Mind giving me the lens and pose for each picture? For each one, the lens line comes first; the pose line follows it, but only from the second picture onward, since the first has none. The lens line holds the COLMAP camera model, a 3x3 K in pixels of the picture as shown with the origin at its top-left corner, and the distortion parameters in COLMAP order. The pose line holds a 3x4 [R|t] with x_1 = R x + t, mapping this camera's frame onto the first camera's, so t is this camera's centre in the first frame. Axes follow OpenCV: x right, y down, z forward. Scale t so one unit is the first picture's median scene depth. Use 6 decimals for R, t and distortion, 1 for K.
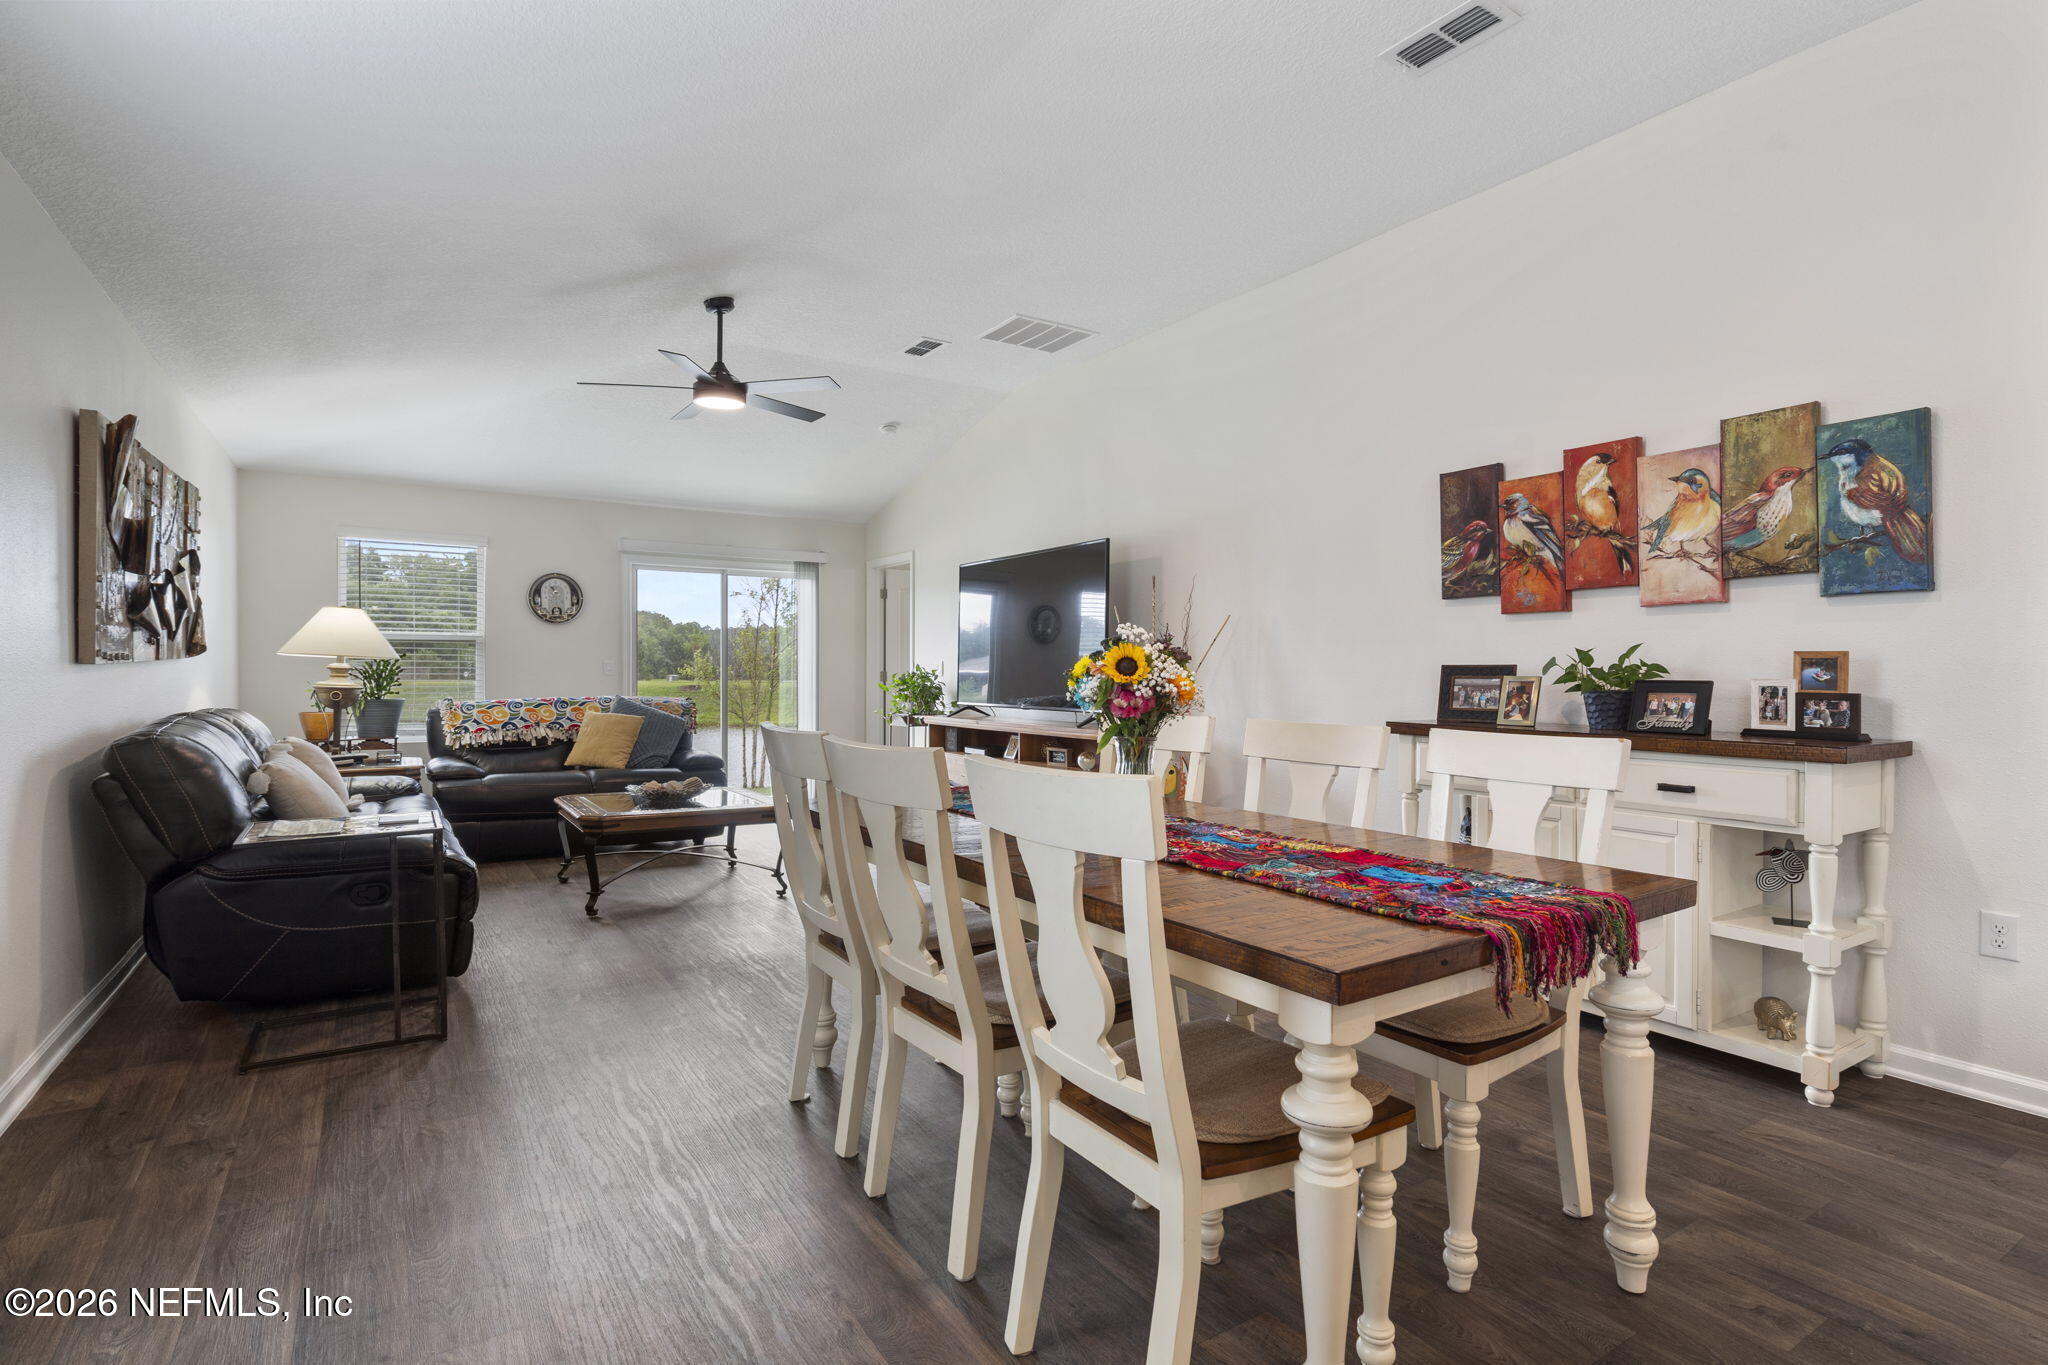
lens RADIAL K [[1002.9, 0, 1031.0], [0, 1002.9, 685.1], [0, 0, 1]] dist [-0.001095, 0.004304]
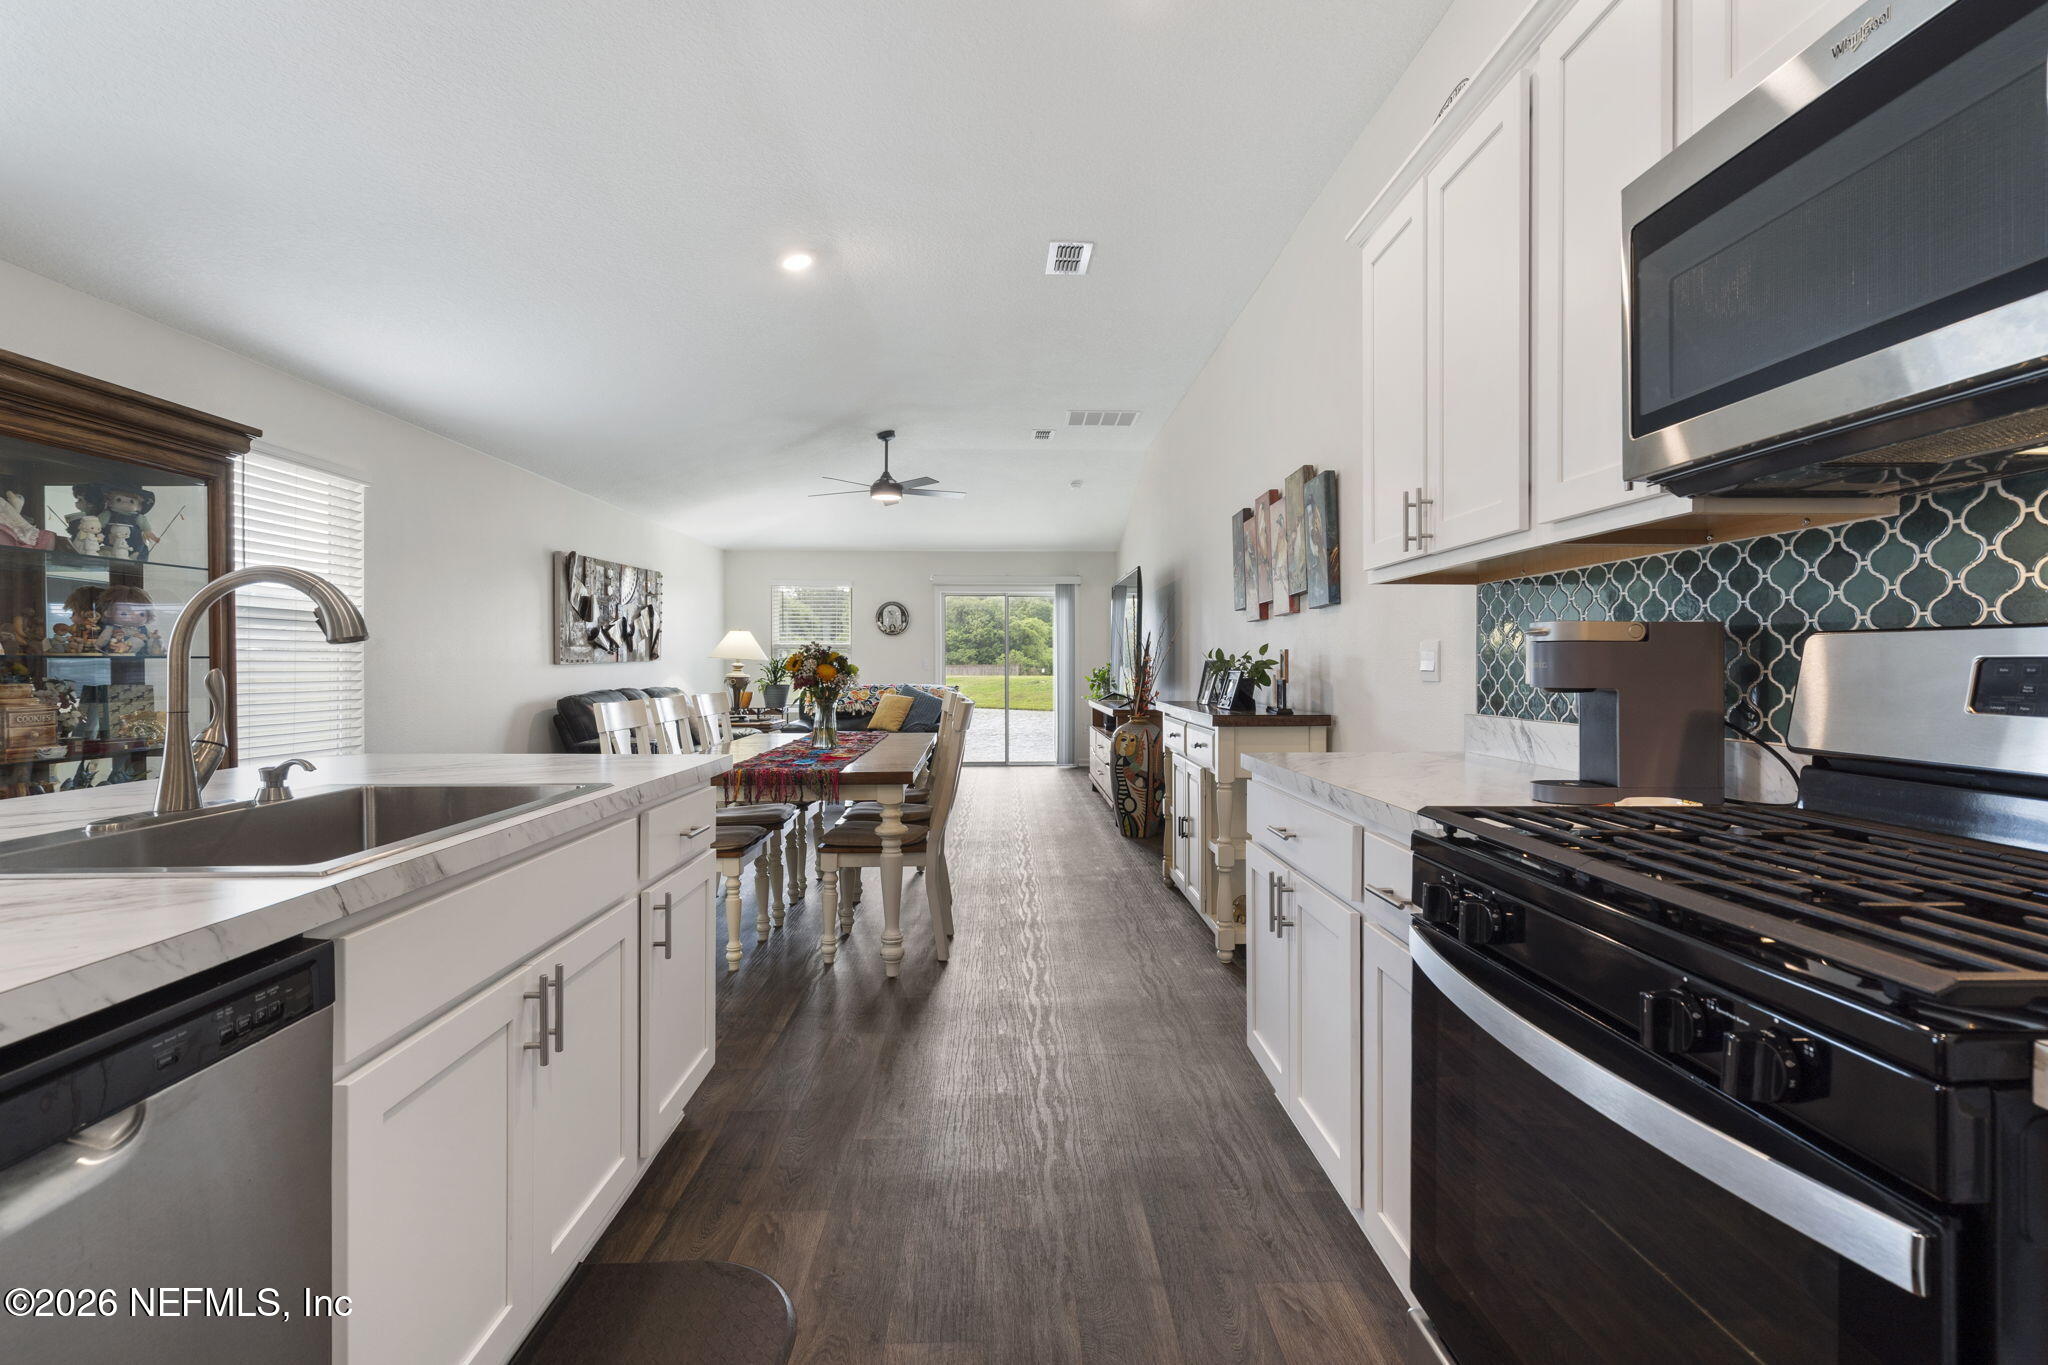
lens RADIAL K [[970.8, 0, 1032.6], [0, 970.8, 678.4], [0, 0, 1]] dist [-0.005357, 0.000449]
pose [[0.855641, 0.002587, -0.517563, 0.670681], [-0.003968, 0.999991, -0.001561, 0.005767], [0.517554, 0.003390, 0.855644, -0.186016]]
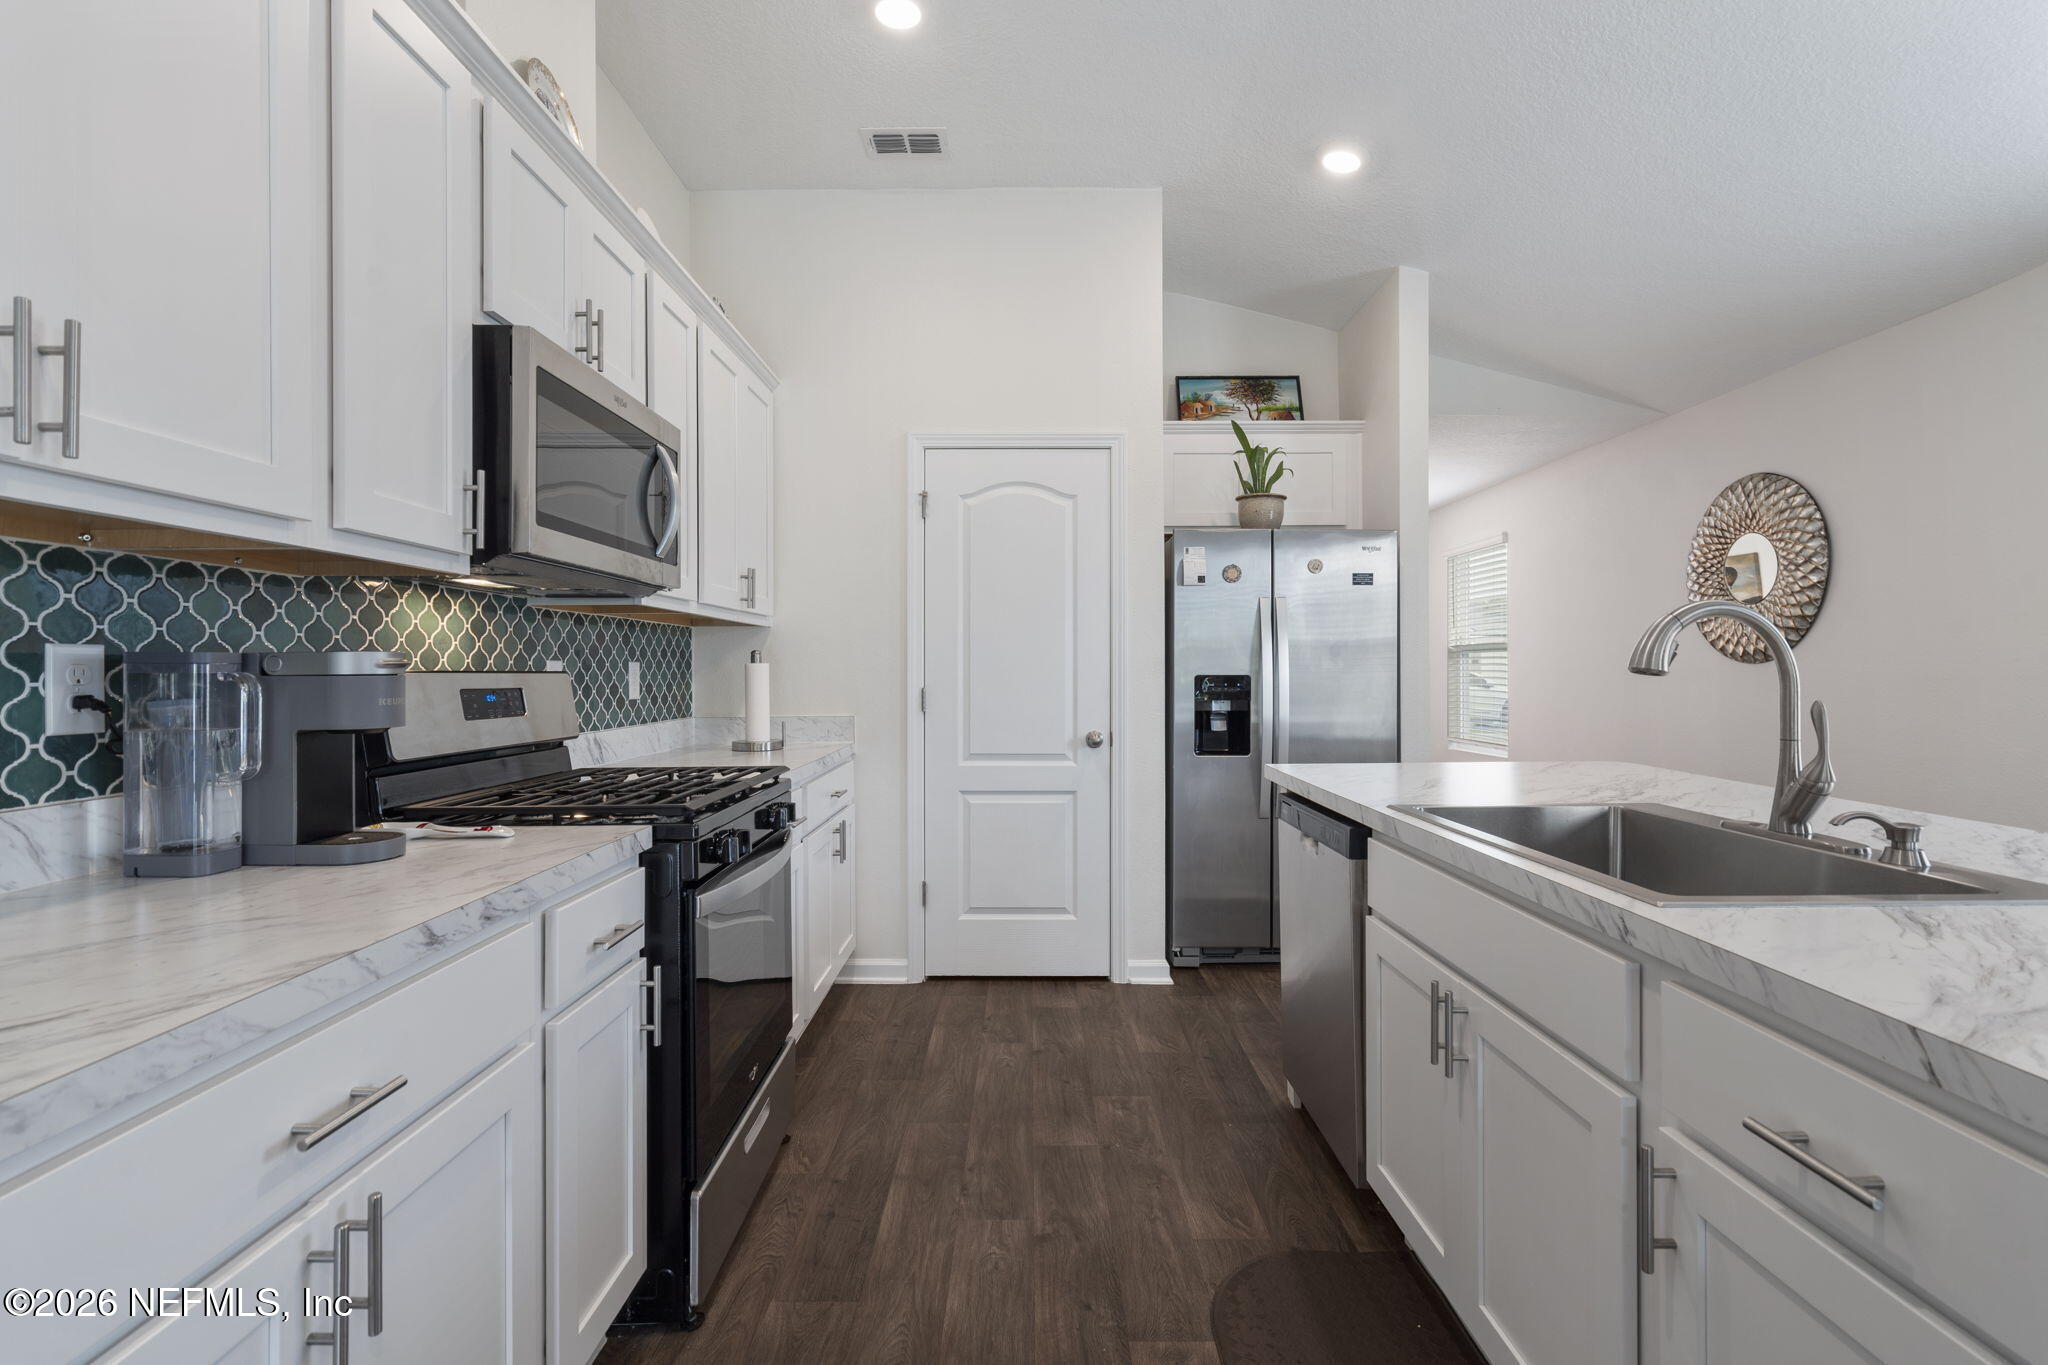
lens RADIAL K [[970.8, 0, 1034.7], [0, 970.8, 677.5], [0, 0, 1]] dist [-0.005357, 0.000449]
pose [[-0.843432, -0.004342, 0.537219, 0.338124], [0.008149, 0.999749, 0.020875, -0.010774], [-0.537175, 0.021984, -0.843184, 0.316692]]
